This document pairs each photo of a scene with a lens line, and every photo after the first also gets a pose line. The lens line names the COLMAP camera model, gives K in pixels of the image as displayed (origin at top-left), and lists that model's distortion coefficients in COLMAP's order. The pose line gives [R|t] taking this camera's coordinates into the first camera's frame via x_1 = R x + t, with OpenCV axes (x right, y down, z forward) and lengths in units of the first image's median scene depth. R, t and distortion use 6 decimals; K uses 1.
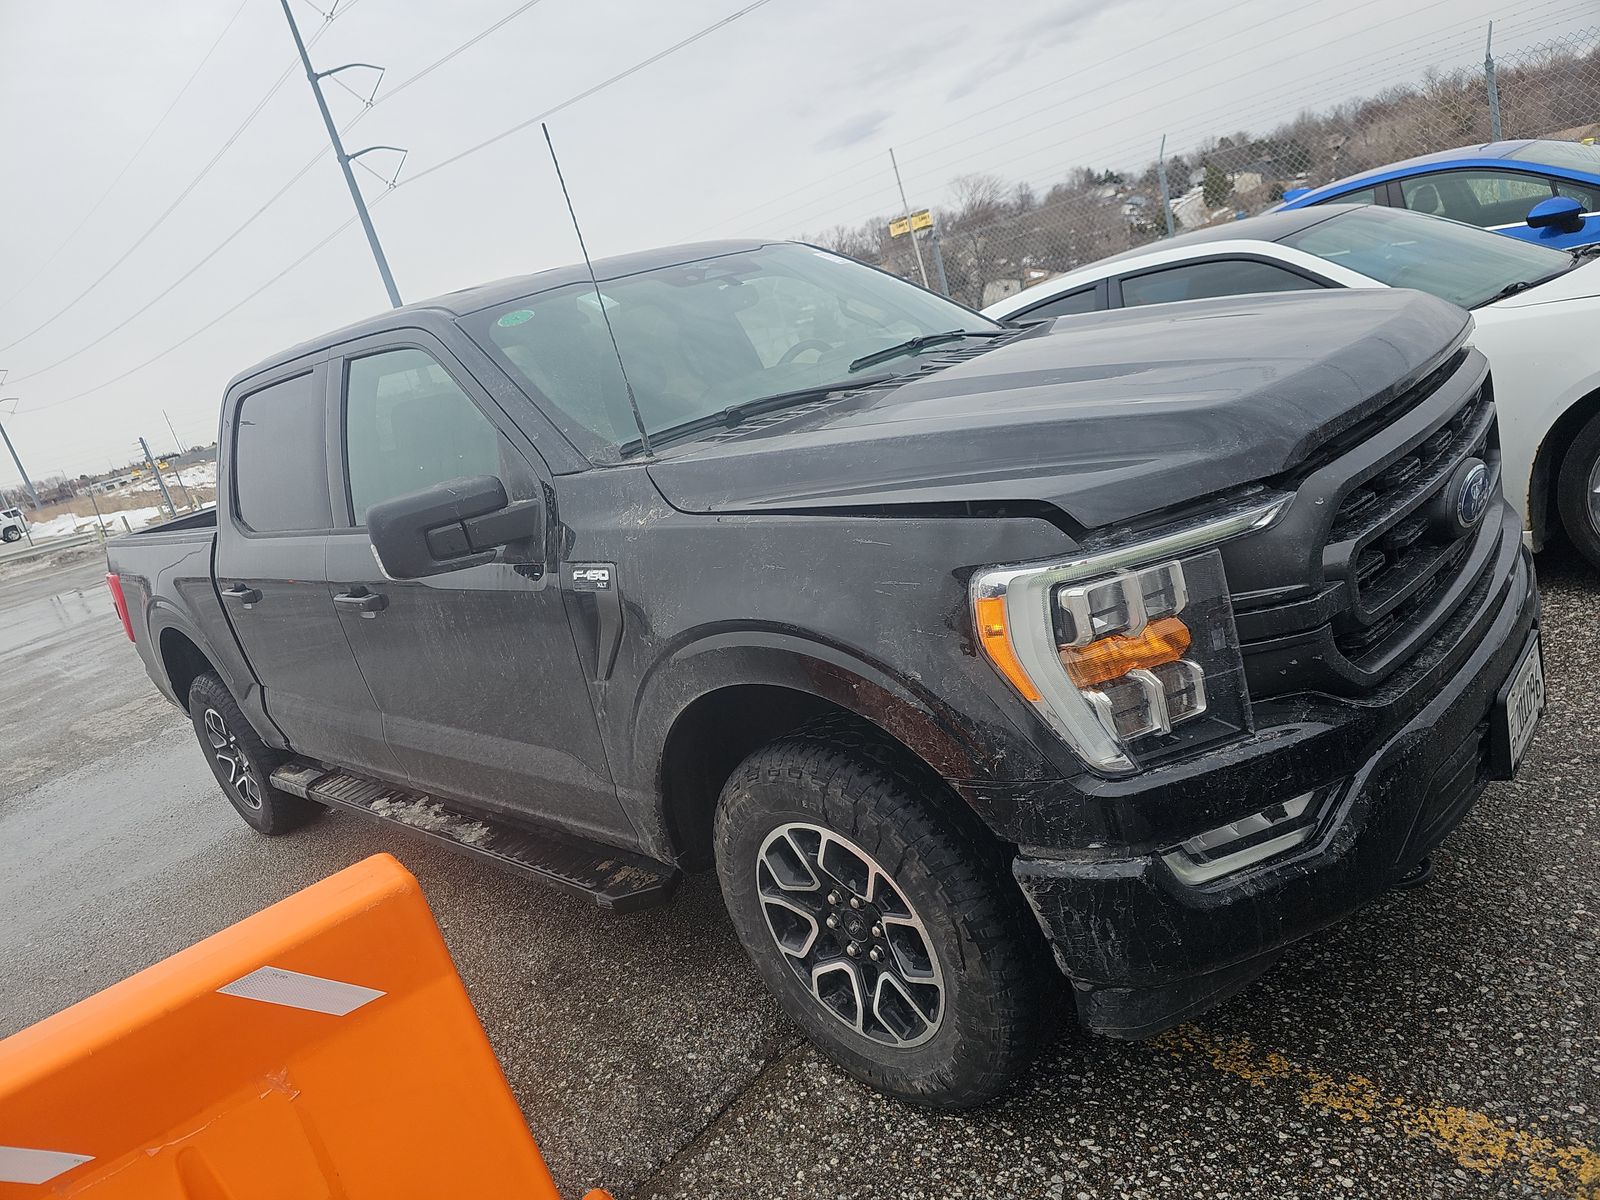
lens RADIAL K [[1066.2, 0, 800.0], [0, 1066.2, 600.0], [0, 0, 1]] dist [0.022933, -0.040479]
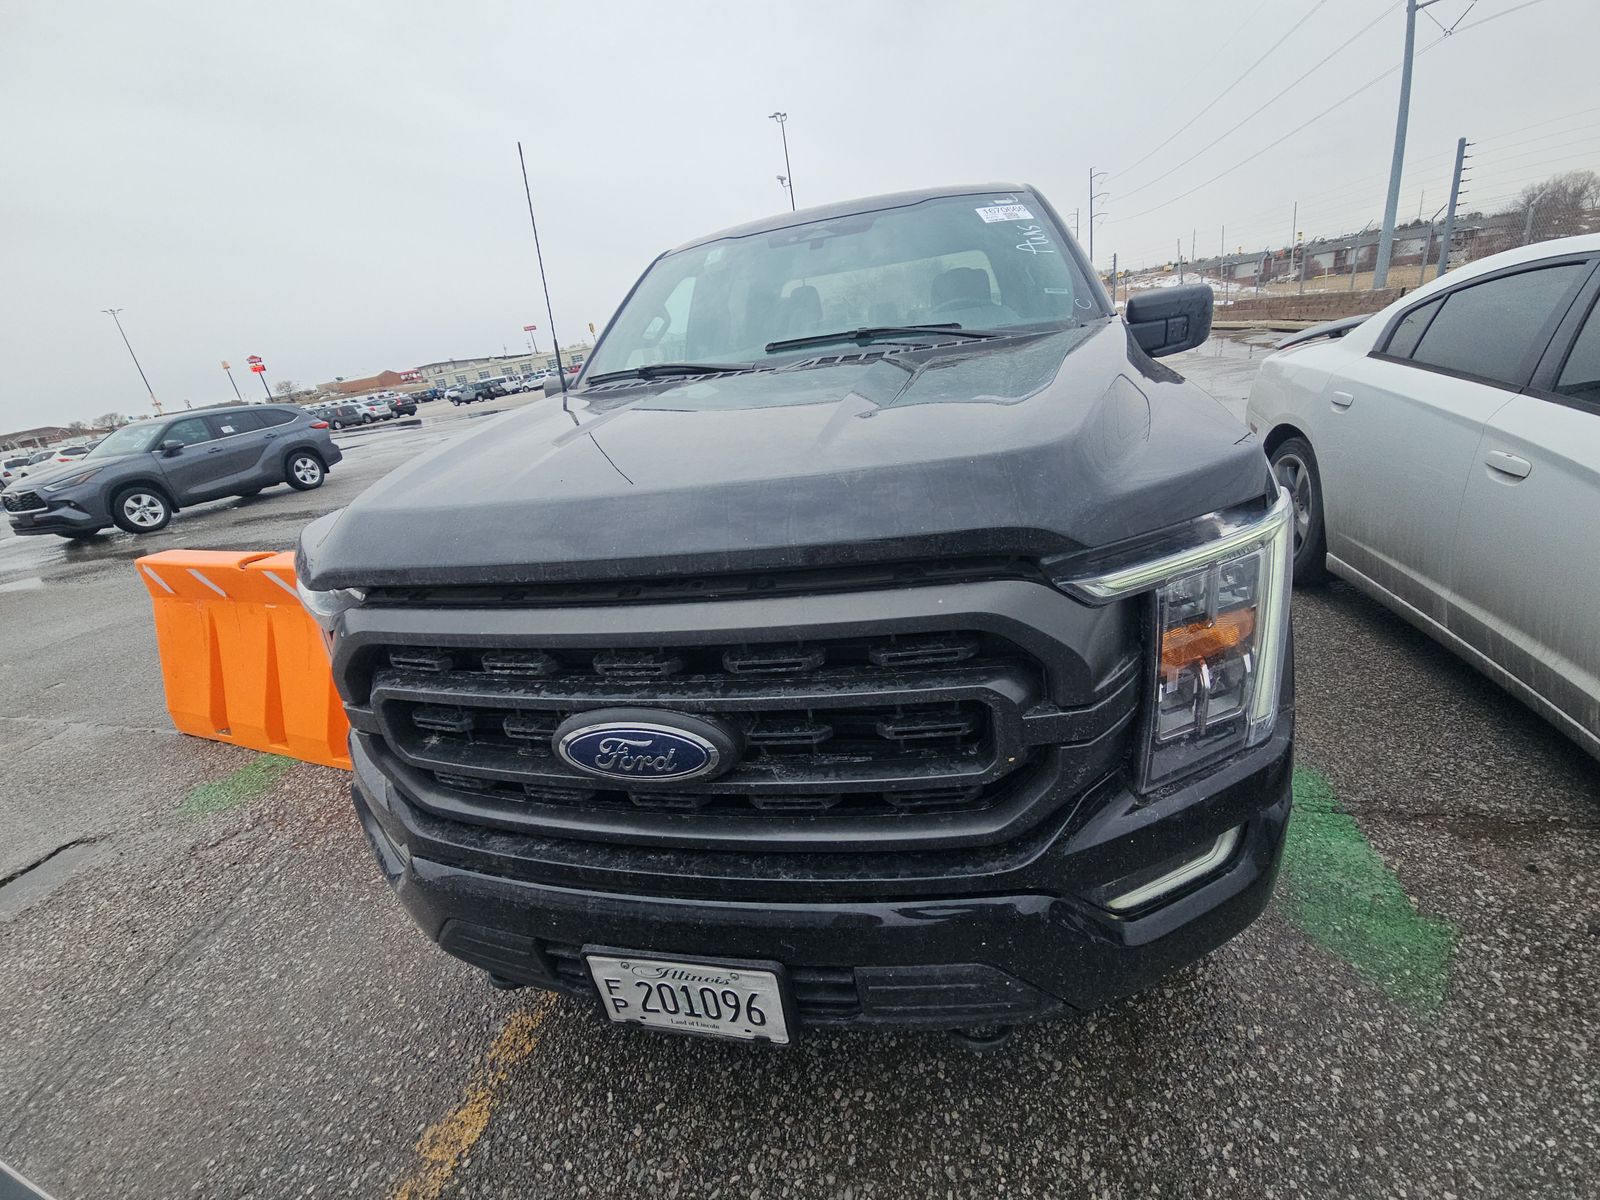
lens RADIAL K [[661.4, 0, 800.0], [0, 661.4, 600.0], [0, 0, 1]] dist [-0.018966, -0.000137]
pose [[0.522925, 0.481783, -0.703160, 1.000729], [-0.219791, 0.873256, 0.434874, -0.430242], [0.823554, -0.072859, 0.562539, 0.881880]]
